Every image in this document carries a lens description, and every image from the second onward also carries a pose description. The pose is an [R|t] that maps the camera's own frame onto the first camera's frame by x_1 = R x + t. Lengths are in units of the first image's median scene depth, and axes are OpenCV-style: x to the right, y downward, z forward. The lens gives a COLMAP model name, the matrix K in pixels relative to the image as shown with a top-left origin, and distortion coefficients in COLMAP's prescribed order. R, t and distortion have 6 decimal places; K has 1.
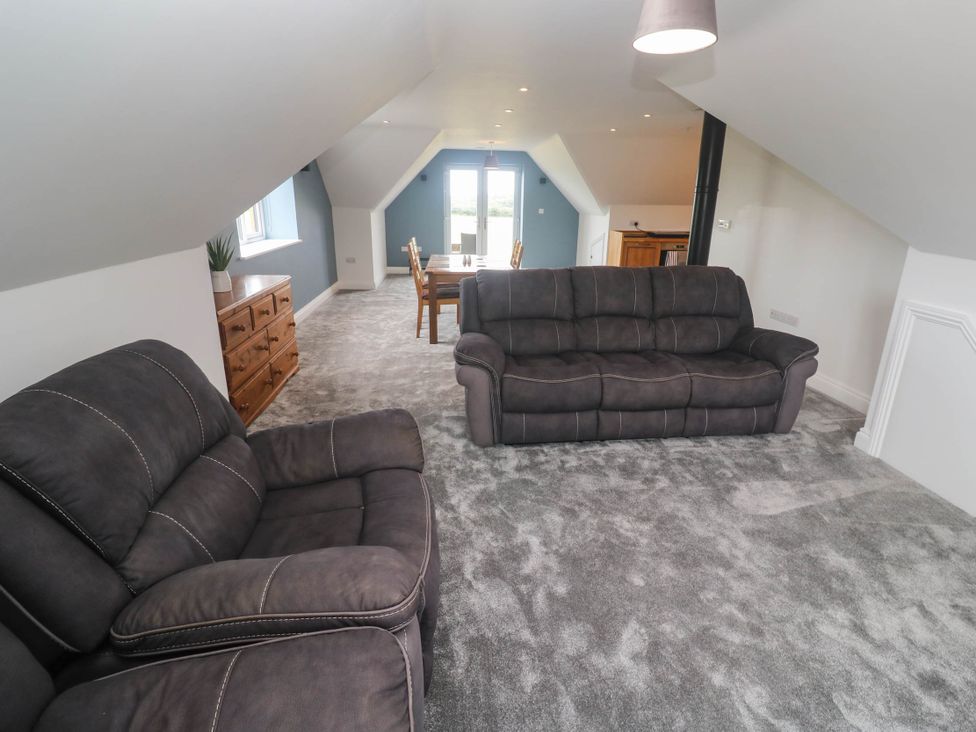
lens RADIAL K [[511.7, 0, 491.1], [0, 511.7, 358.1], [0, 0, 1]] dist [-0.000811, 0.000465]
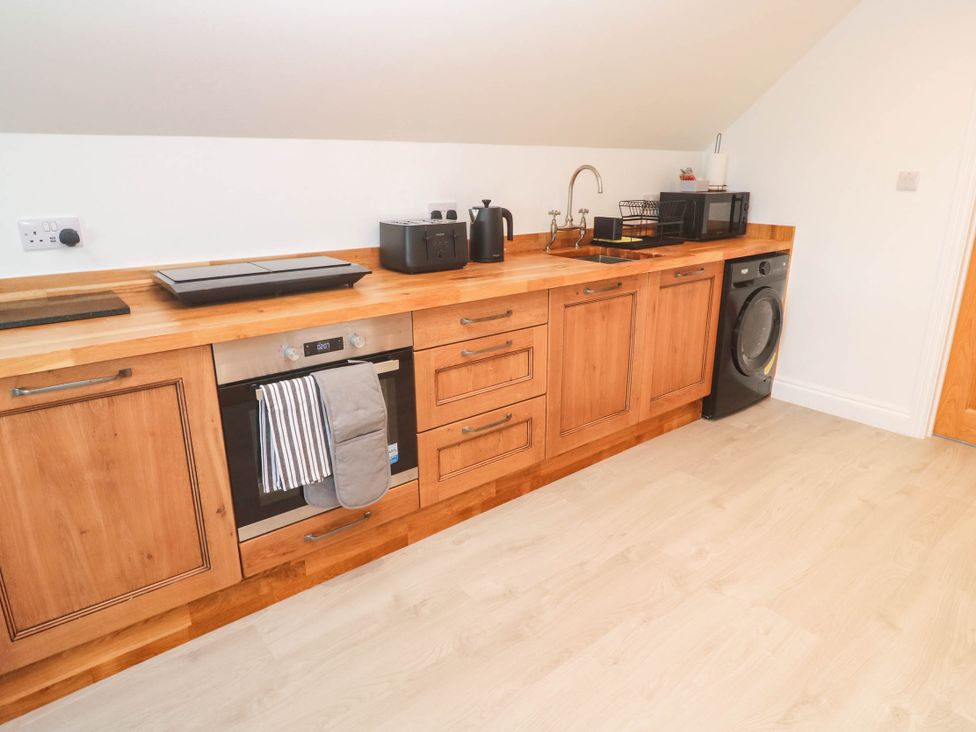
lens RADIAL K [[632.4, 0, 486.8], [0, 632.4, 360.4], [0, 0, 1]] dist [0.002974, -0.002920]
pose [[0.805719, -0.182350, 0.563530, 0.284830], [0.188328, 0.980925, 0.048148, -0.212806], [-0.561560, 0.067335, 0.824691, 0.770216]]
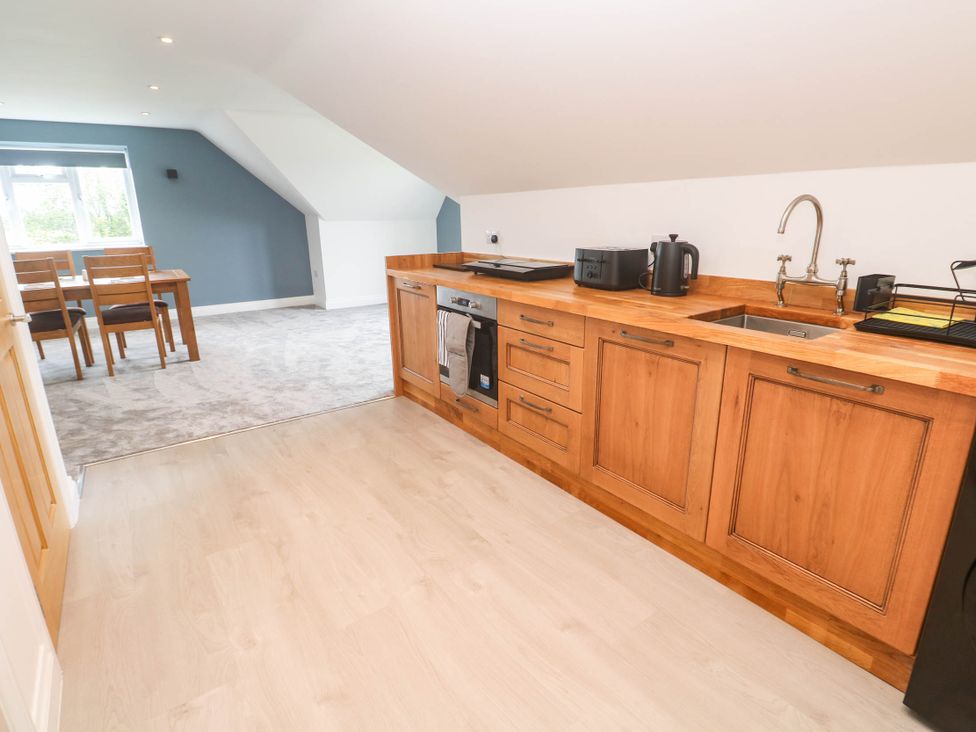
lens RADIAL K [[511.7, 0, 491.1], [0, 511.7, 358.1], [0, 0, 1]] dist [-0.000811, 0.000465]
pose [[0.532136, 0.213078, -0.819407, 0.695250], [-0.242008, 0.965714, 0.093960, -0.218718], [0.811334, 0.148304, 0.565458, 0.819138]]
